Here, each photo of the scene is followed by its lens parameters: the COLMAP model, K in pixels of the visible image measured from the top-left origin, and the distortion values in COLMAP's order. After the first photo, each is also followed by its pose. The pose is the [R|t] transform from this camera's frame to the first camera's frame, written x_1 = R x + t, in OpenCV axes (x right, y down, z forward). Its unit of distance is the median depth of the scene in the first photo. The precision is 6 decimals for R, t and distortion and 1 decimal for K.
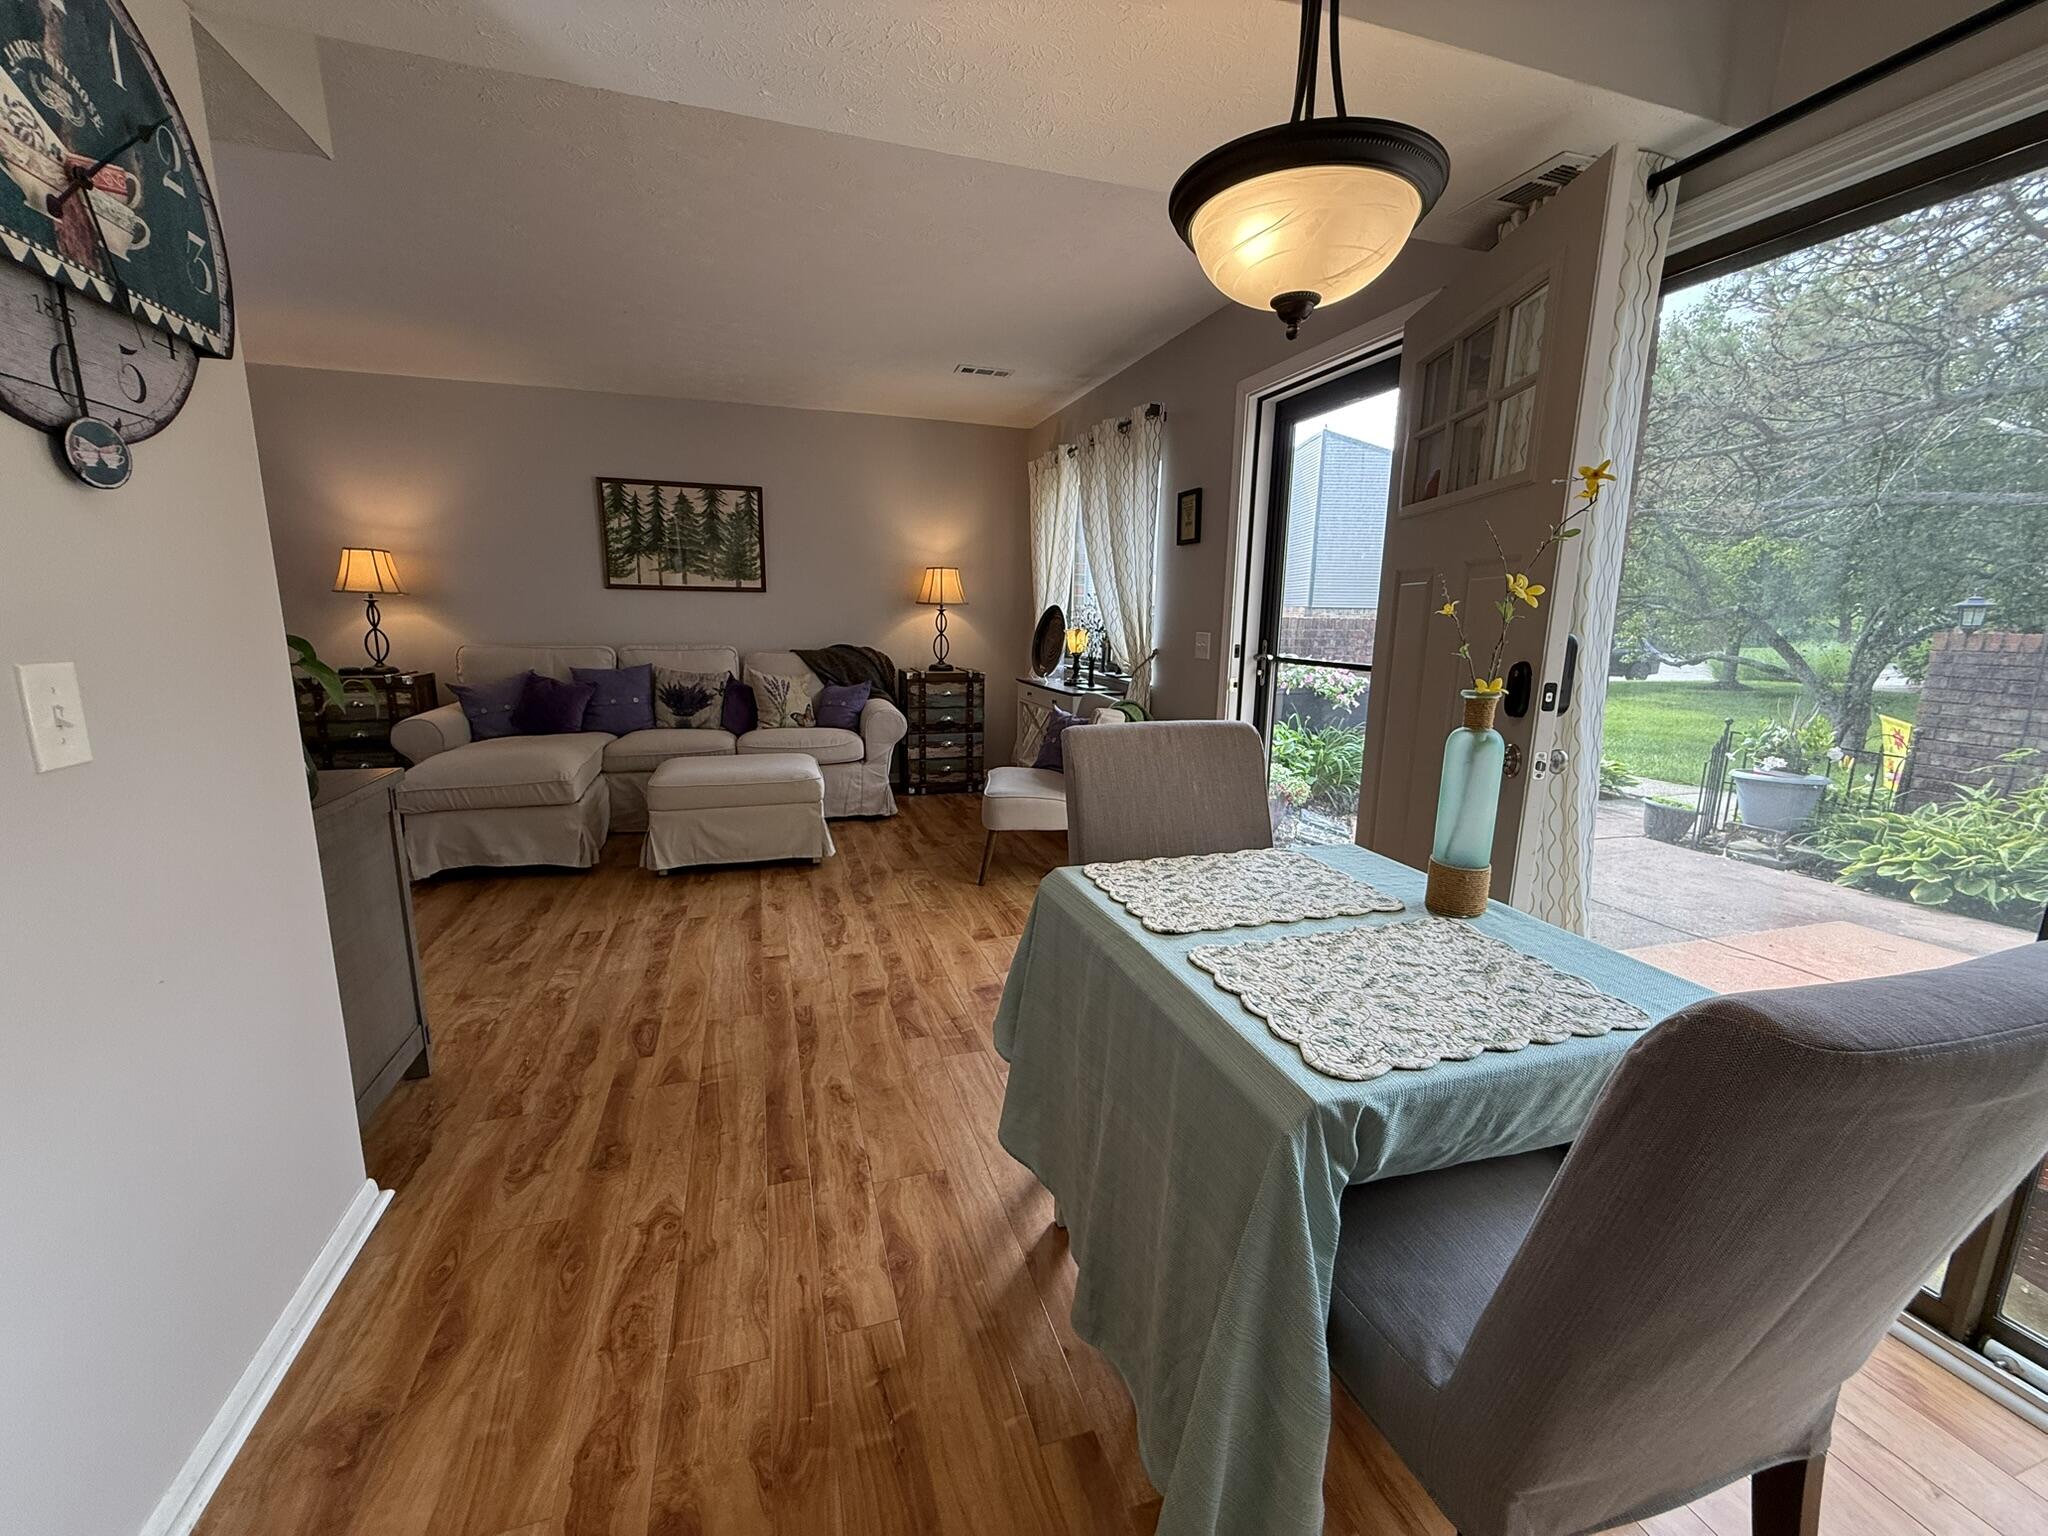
lens RADIAL K [[817.0, 0, 1019.6], [0, 817.0, 771.0], [0, 0, 1]] dist [-0.000409, 0.000056]
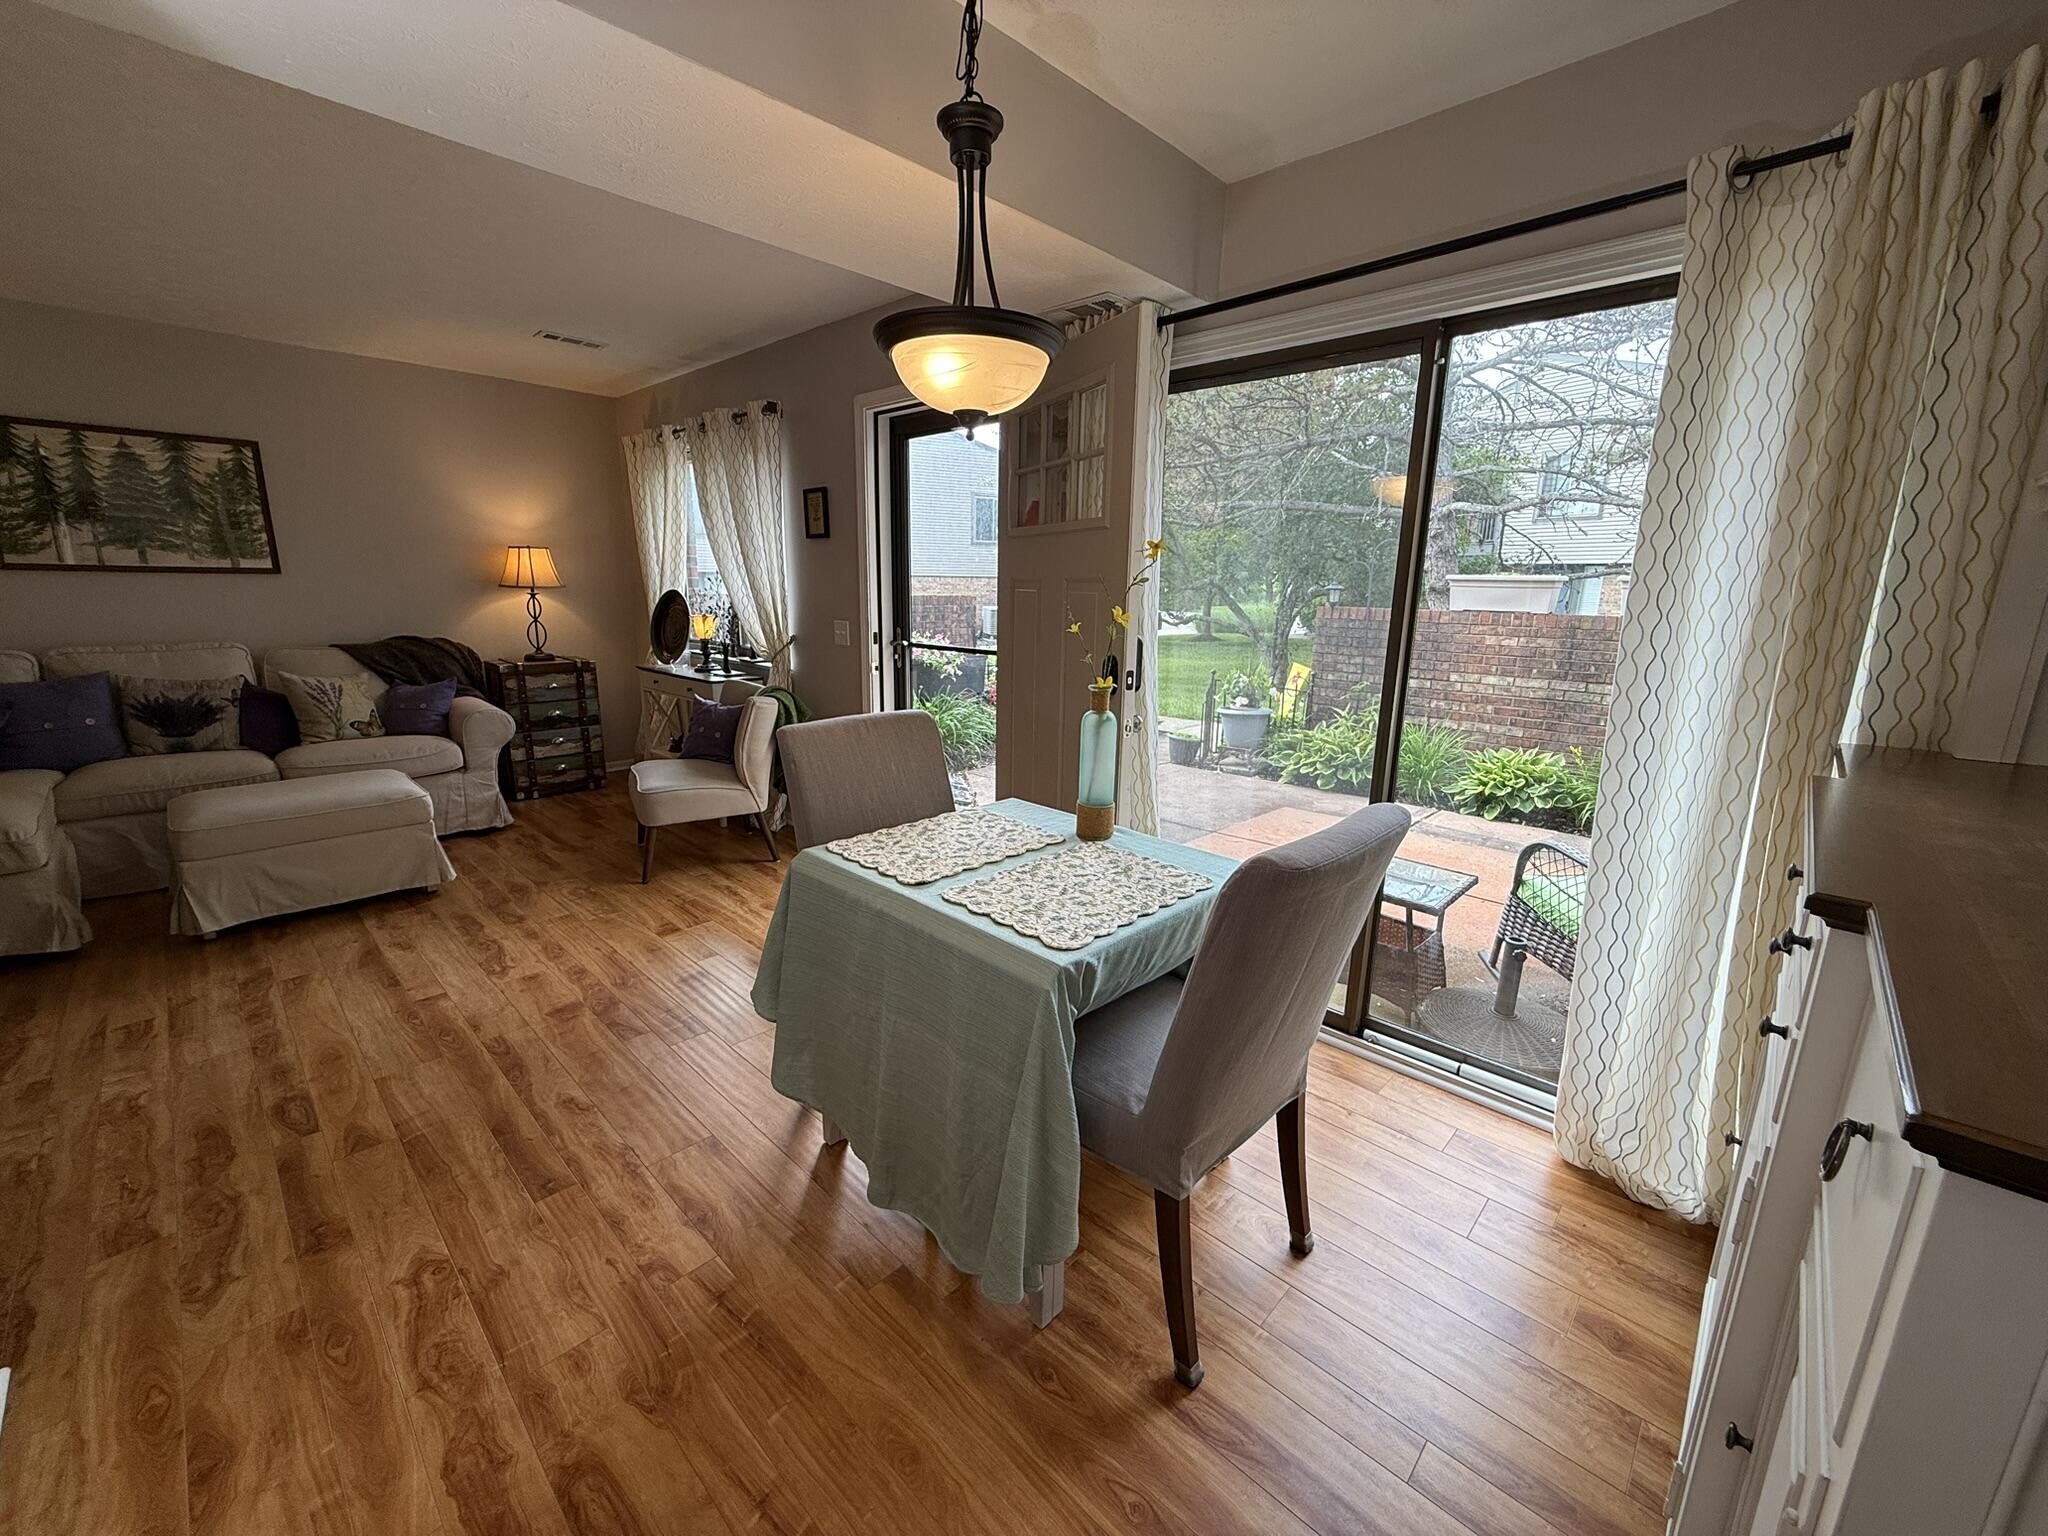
lens RADIAL K [[817.0, 0, 1019.6], [0, 817.0, 771.0], [0, 0, 1]] dist [-0.000409, 0.000056]
pose [[0.880379, -0.108267, 0.461748, -0.090167], [0.088552, 0.993999, 0.064229, -0.018241], [-0.465931, -0.015657, 0.884683, -0.081898]]
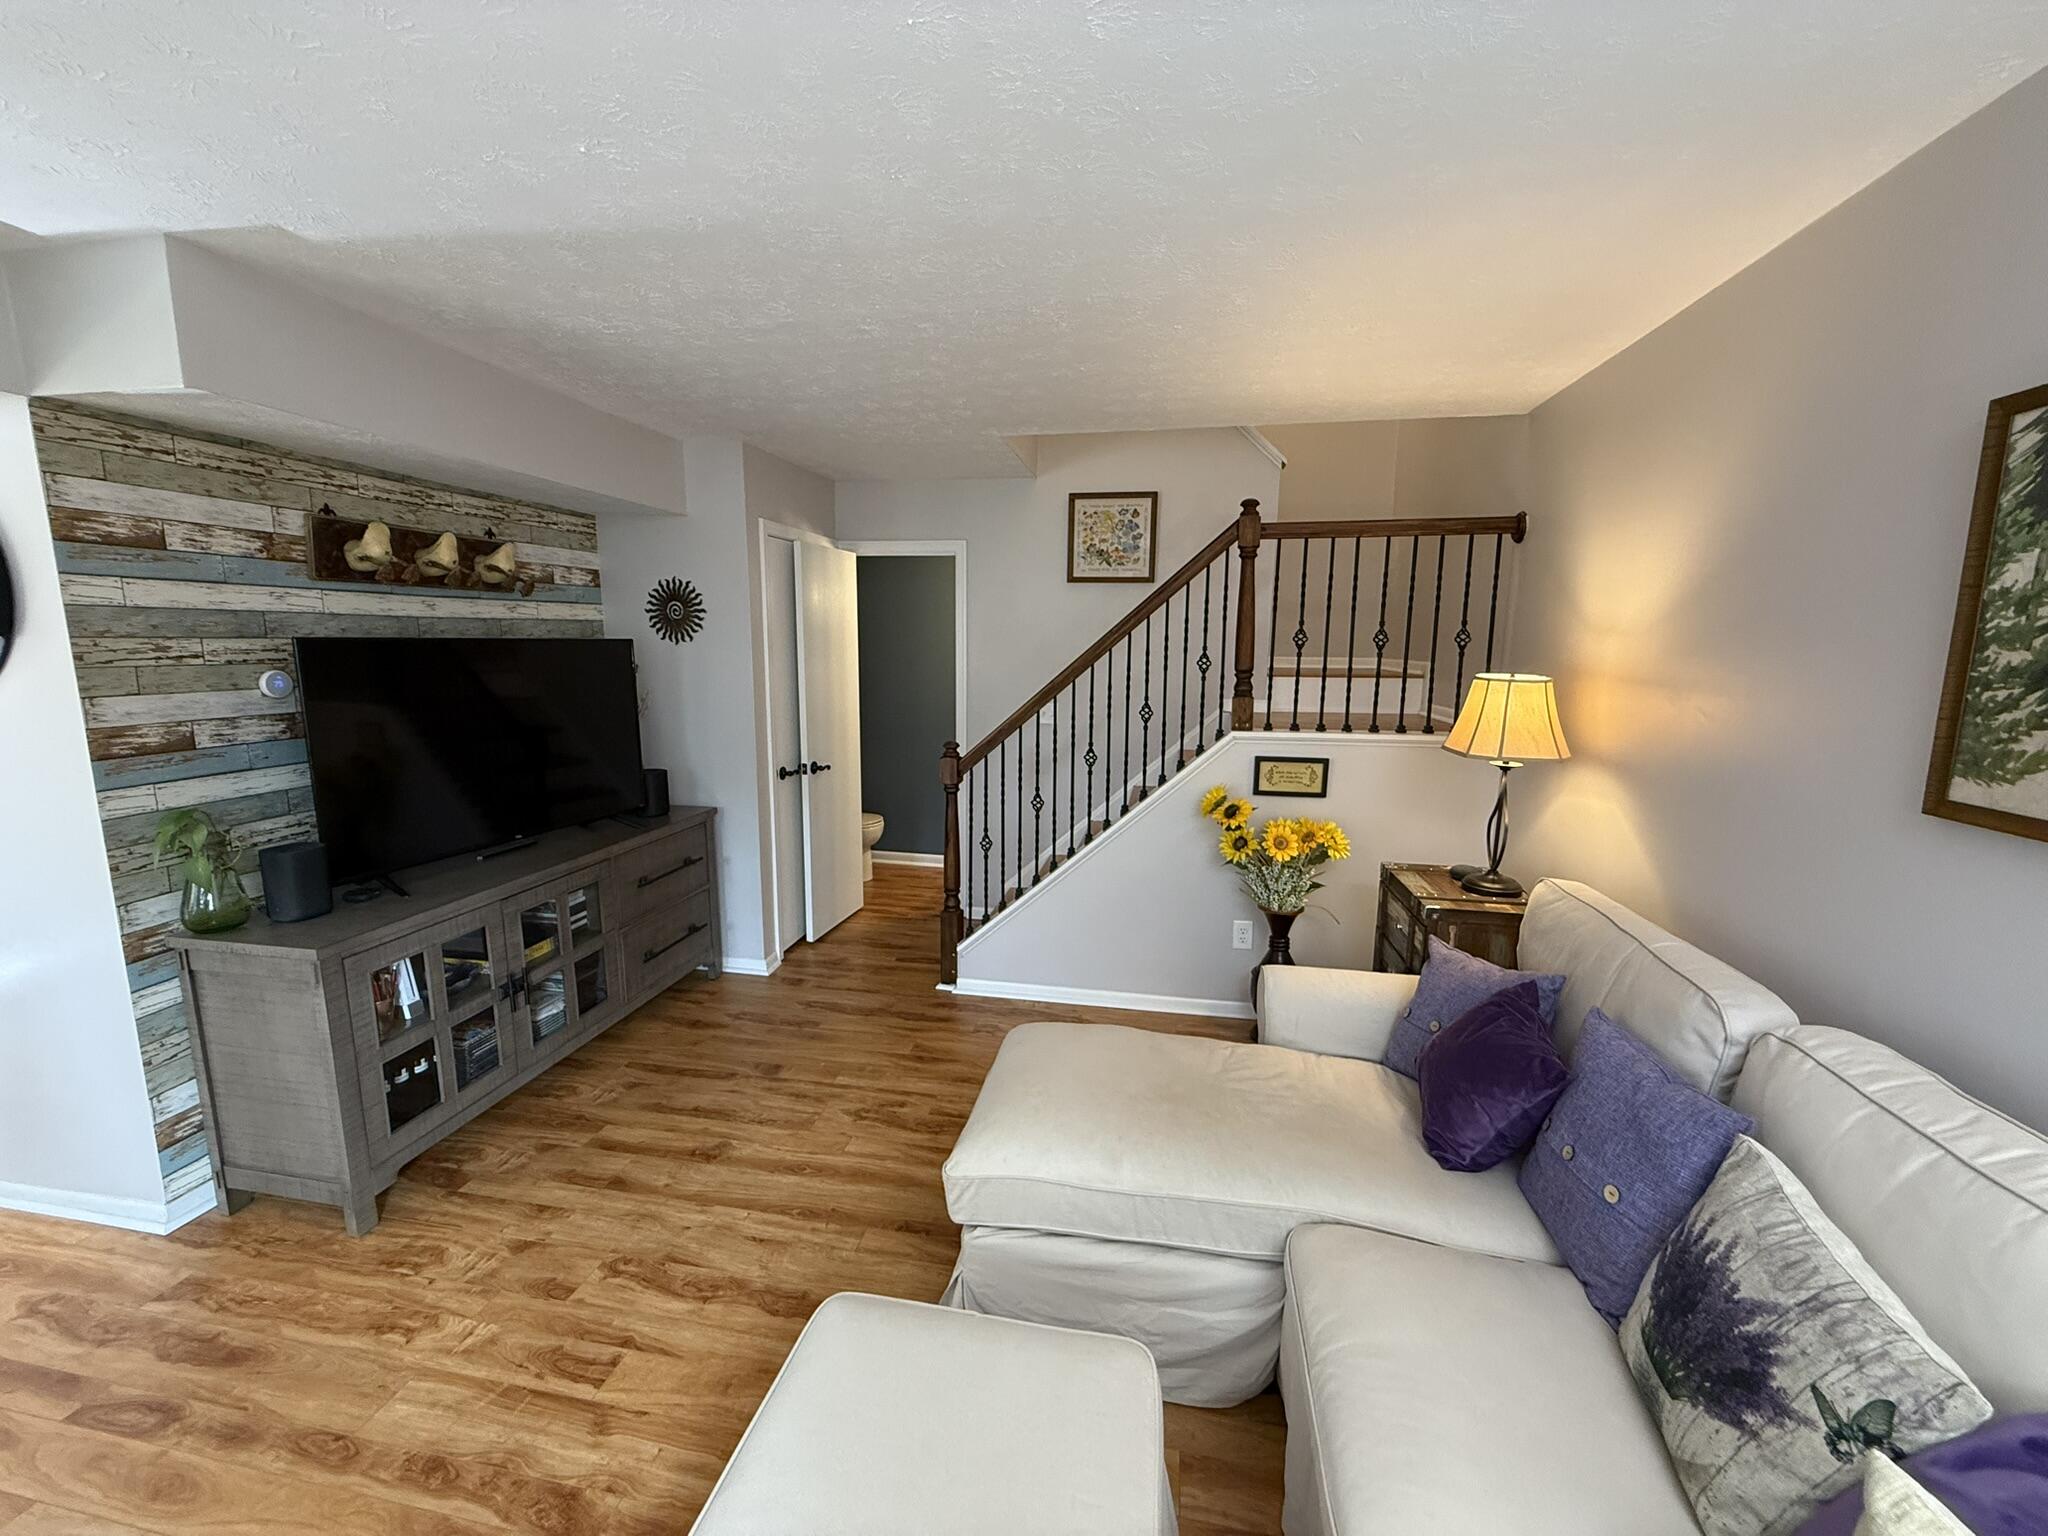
lens RADIAL K [[811.8, 0, 1023.0], [0, 811.8, 773.0], [0, 0, 1]] dist [-0.001434, 0.000432]
pose [[-0.474963, 0.121845, -0.871530, -0.179743], [-0.182439, 0.955218, 0.232970, -0.336763], [0.860887, 0.269654, -0.431464, 1.178026]]
